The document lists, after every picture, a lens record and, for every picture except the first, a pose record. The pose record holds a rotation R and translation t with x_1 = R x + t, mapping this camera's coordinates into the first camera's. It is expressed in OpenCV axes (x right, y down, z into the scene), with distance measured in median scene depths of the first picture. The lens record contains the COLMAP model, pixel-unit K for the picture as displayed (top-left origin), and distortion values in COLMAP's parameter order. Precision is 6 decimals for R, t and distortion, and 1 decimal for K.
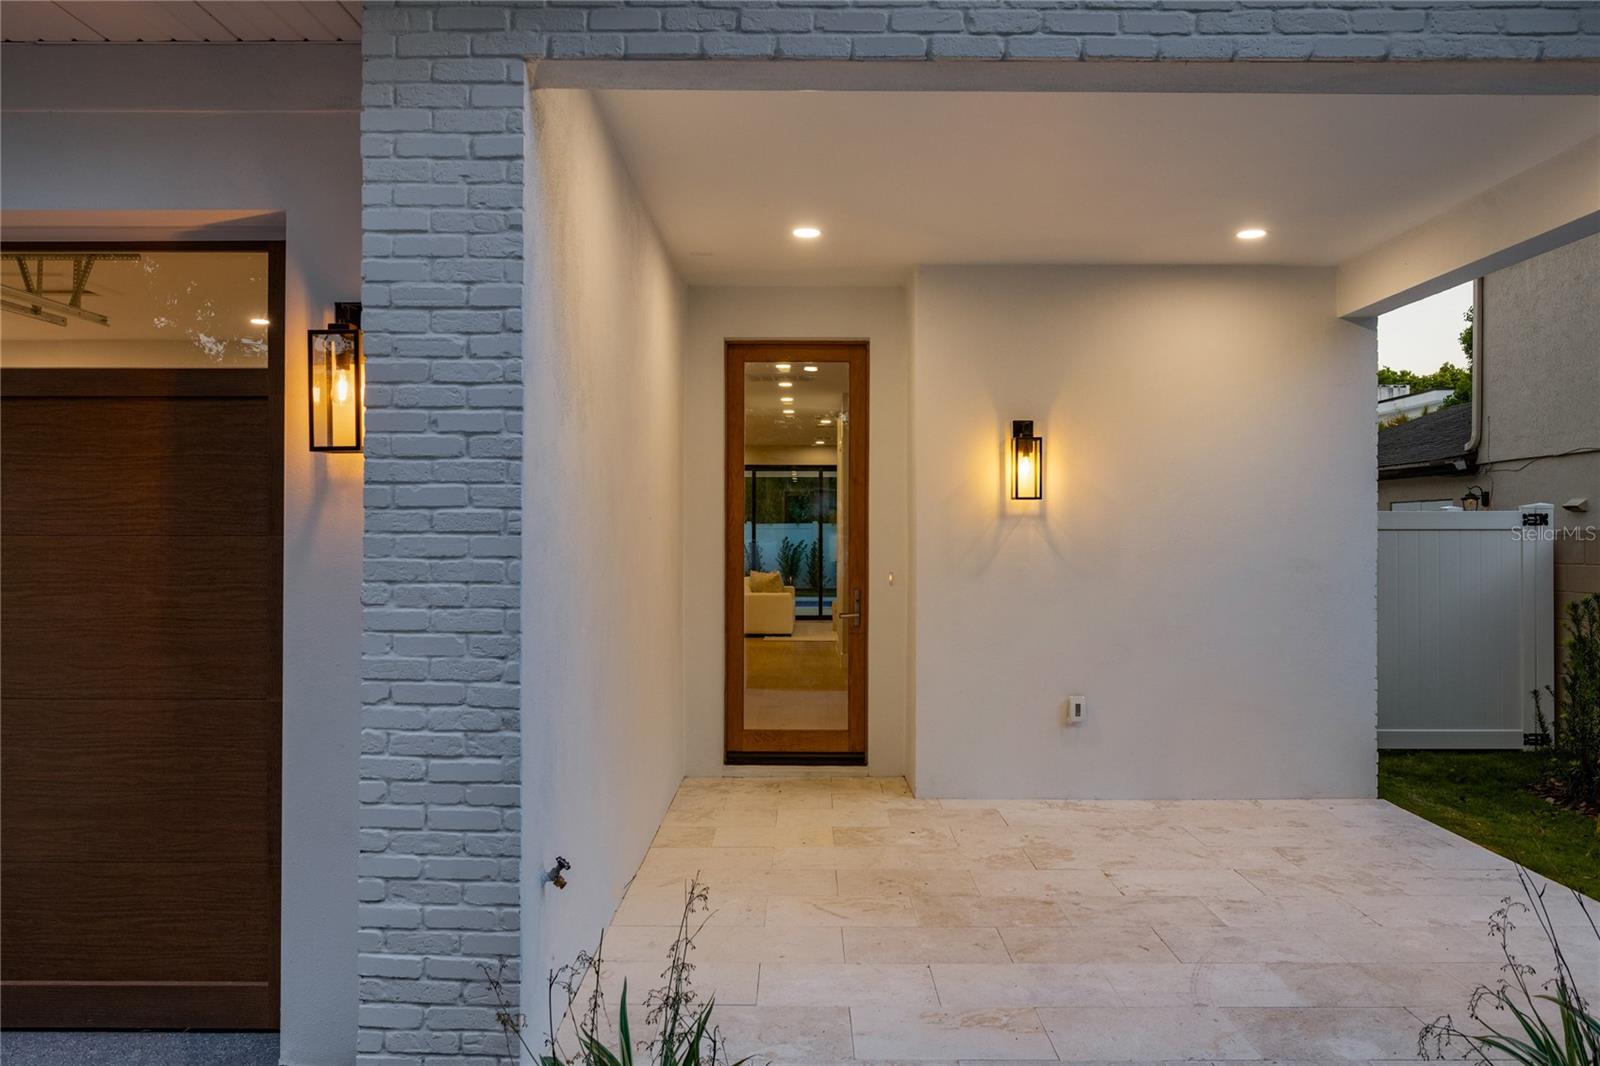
lens RADIAL K [[1291.5, 0, 800.0], [0, 1291.5, 533.0], [0, 0, 1]] dist [-0.004685, -0.001849]
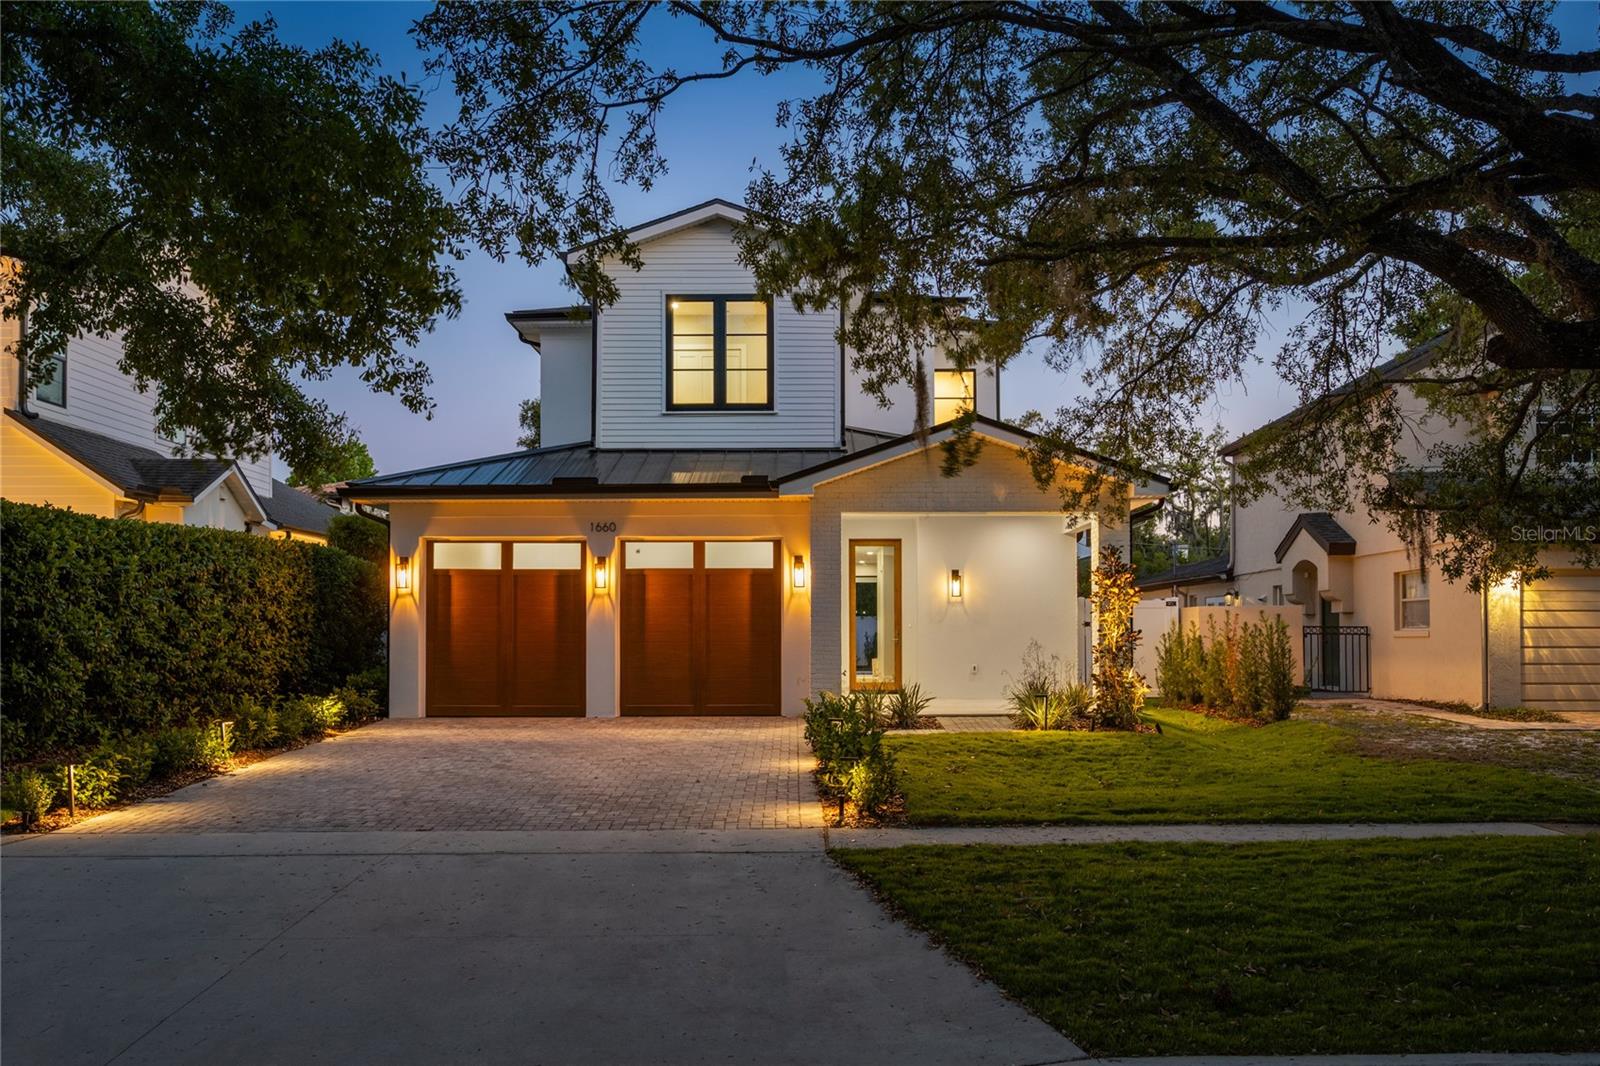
lens RADIAL K [[1430.2, 0, 801.4], [0, 1430.2, 618.6], [0, 0, 1]] dist [-0.002246, -0.000821]
pose [[0.999991, -0.002894, 0.003047, -0.183290], [0.002926, 0.999942, -0.010410, 0.056387], [-0.003016, 0.010419, 0.999941, -2.208170]]
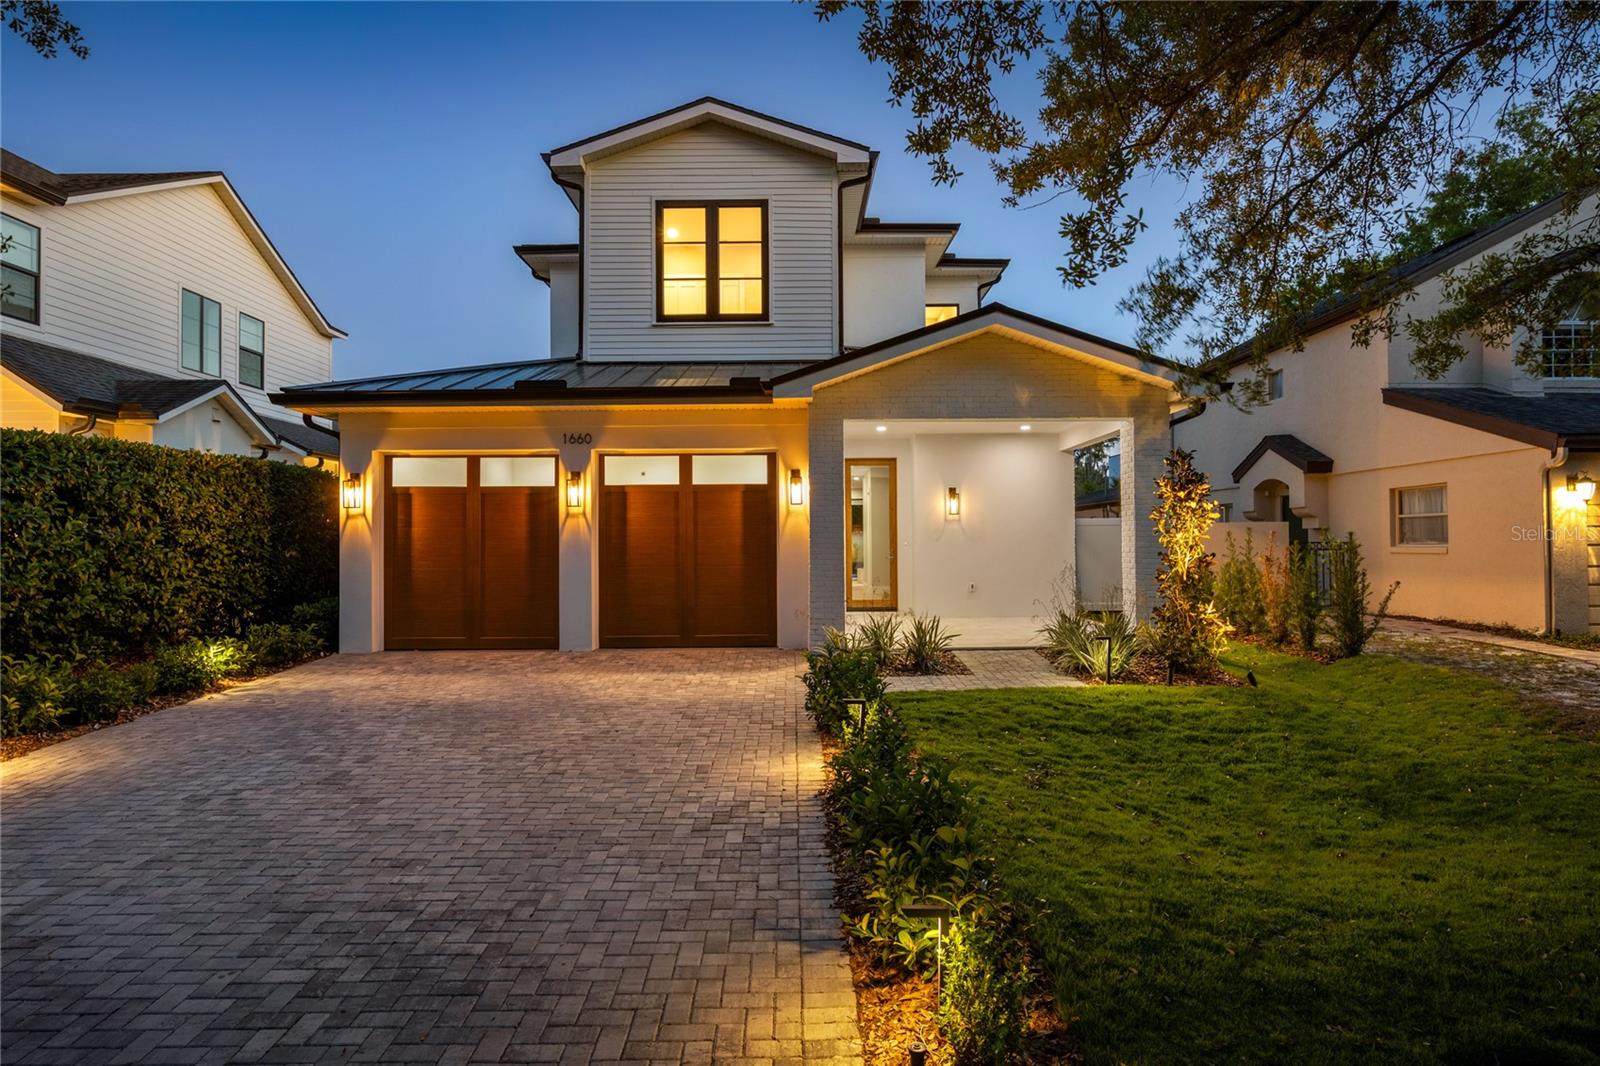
lens RADIAL K [[916.2, 0, 800.0], [0, 916.2, 533.0], [0, 0, 1]] dist [0.002086, 0.000154]
pose [[0.999948, -0.007916, 0.006427, -0.183365], [0.007971, 0.999932, -0.008527, 0.030384], [-0.006359, 0.008578, 0.999943, -1.052455]]
